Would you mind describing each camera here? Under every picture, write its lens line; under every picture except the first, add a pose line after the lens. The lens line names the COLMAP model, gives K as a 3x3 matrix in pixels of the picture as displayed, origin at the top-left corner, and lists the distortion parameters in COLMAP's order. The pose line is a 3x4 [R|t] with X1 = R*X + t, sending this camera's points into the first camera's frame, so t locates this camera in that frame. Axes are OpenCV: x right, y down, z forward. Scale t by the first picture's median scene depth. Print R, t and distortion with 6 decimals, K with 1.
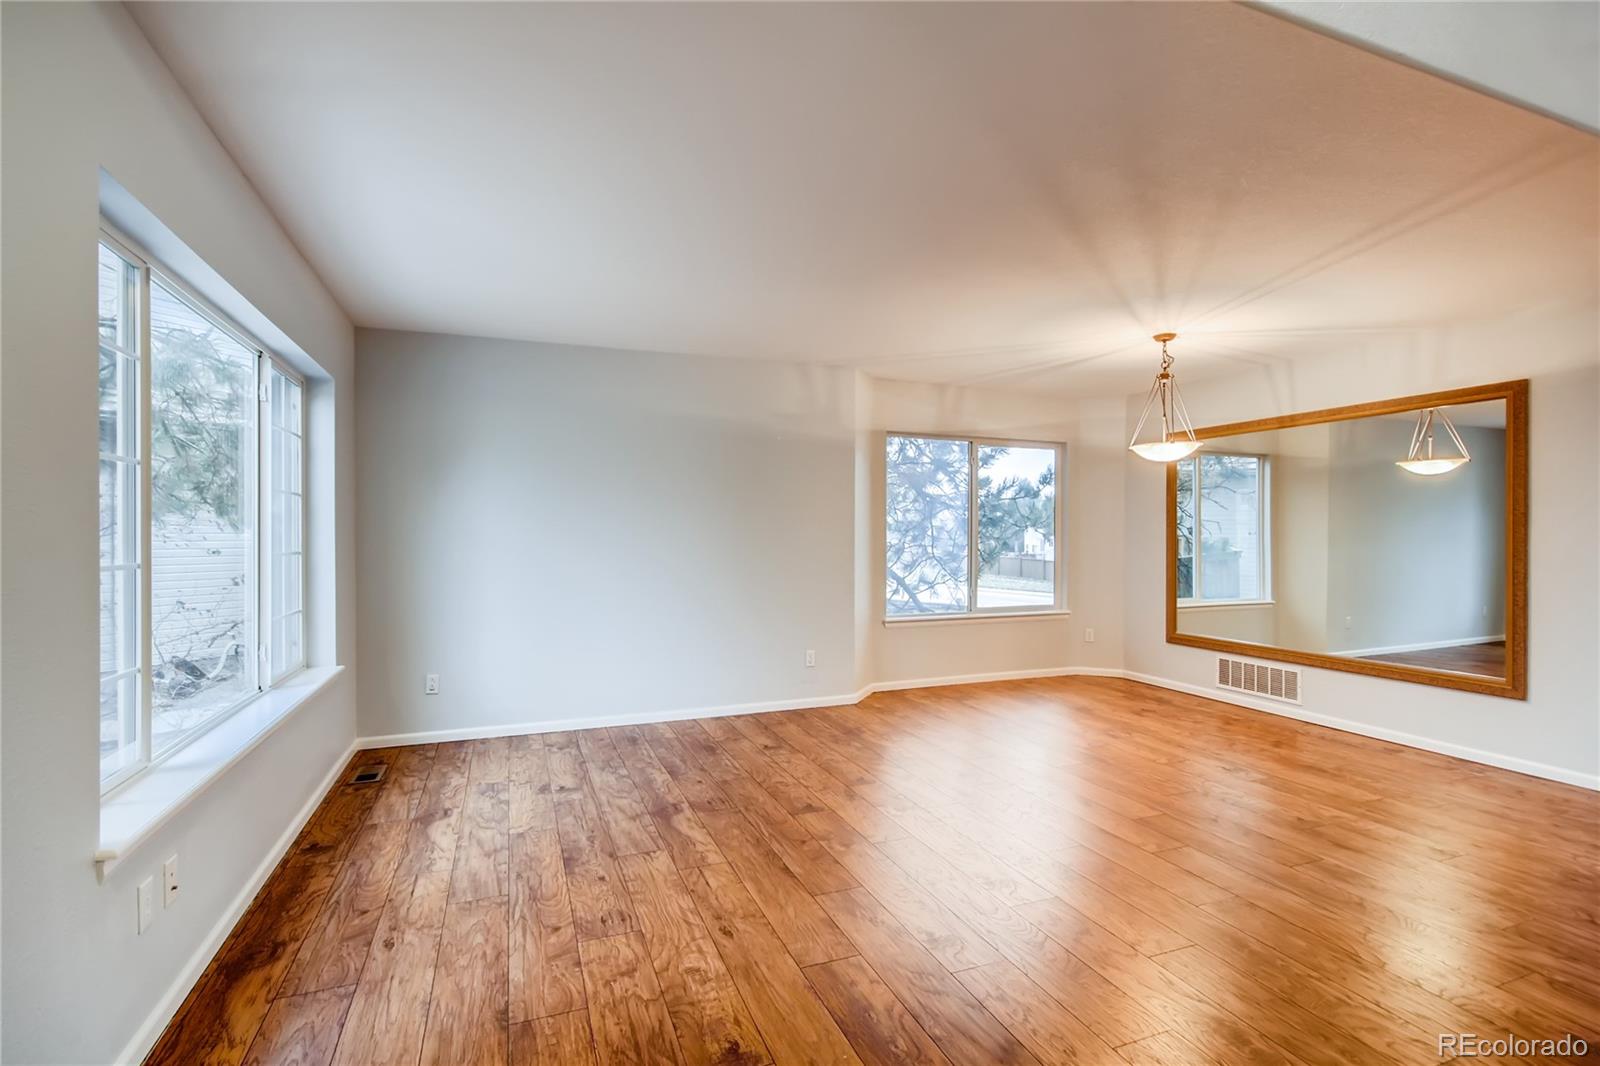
lens RADIAL K [[763.9, 0, 796.5], [0, 763.9, 533.9], [0, 0, 1]] dist [-0.015809, 0.006787]
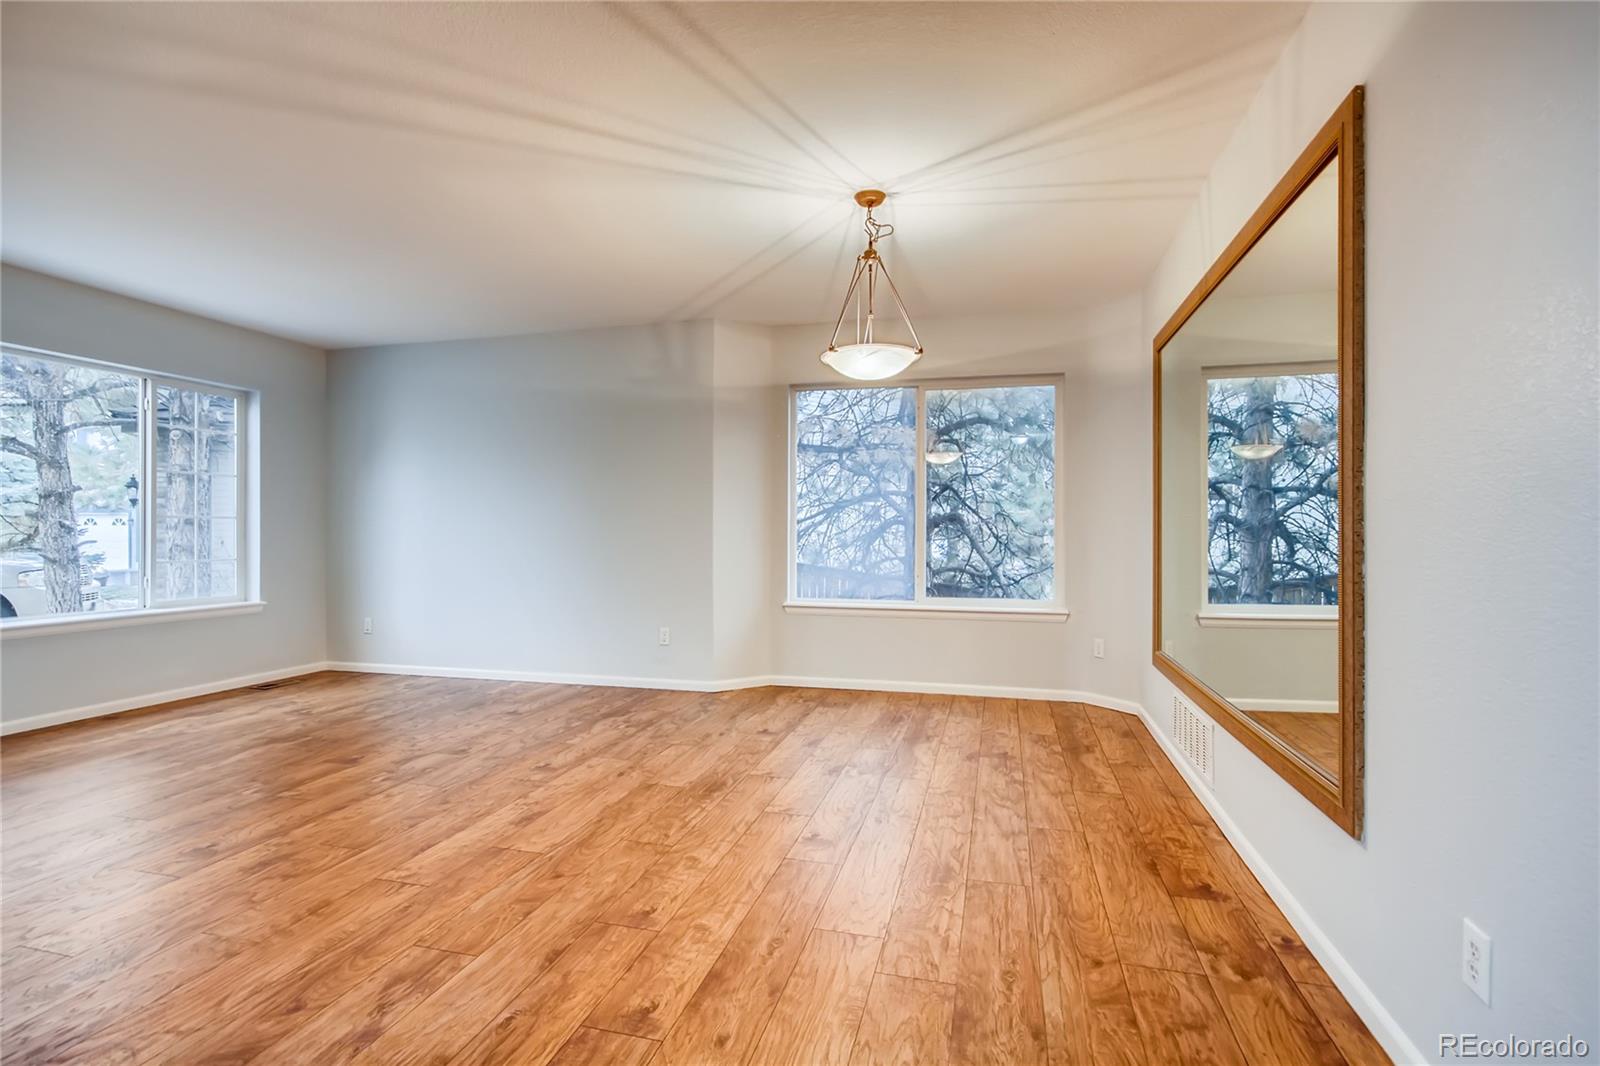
lens RADIAL K [[763.9, 0, 791.0], [0, 763.9, 534.2], [0, 0, 1]] dist [-0.015809, 0.006787]
pose [[0.801954, 0.001623, -0.597383, 0.706654], [-0.000610, 0.999998, 0.001898, 0.035515], [0.597385, -0.001157, 0.801954, 0.348035]]
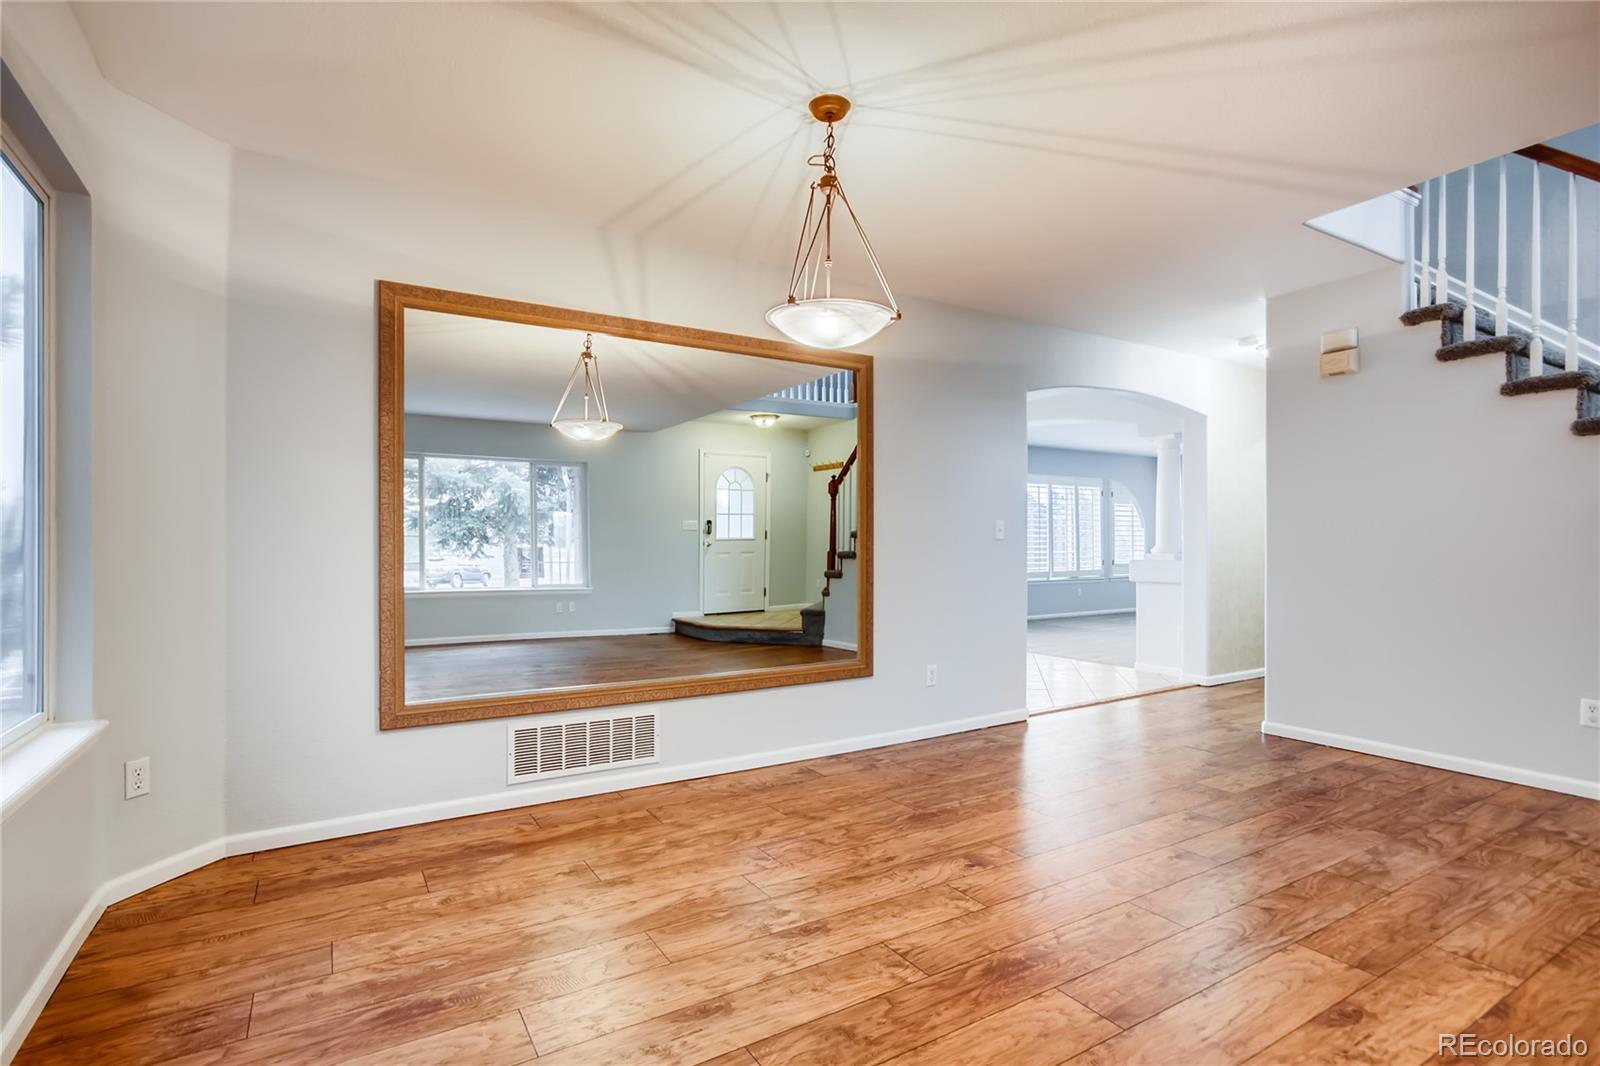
lens RADIAL K [[763.9, 0, 806.4], [0, 763.9, 544.0], [0, 0, 1]] dist [-0.015809, 0.006787]
pose [[-0.181987, 0.003235, 0.983296, -0.023340], [0.003086, 0.999992, -0.002719, 0.033344], [-0.983296, 0.002540, -0.181995, 0.940451]]
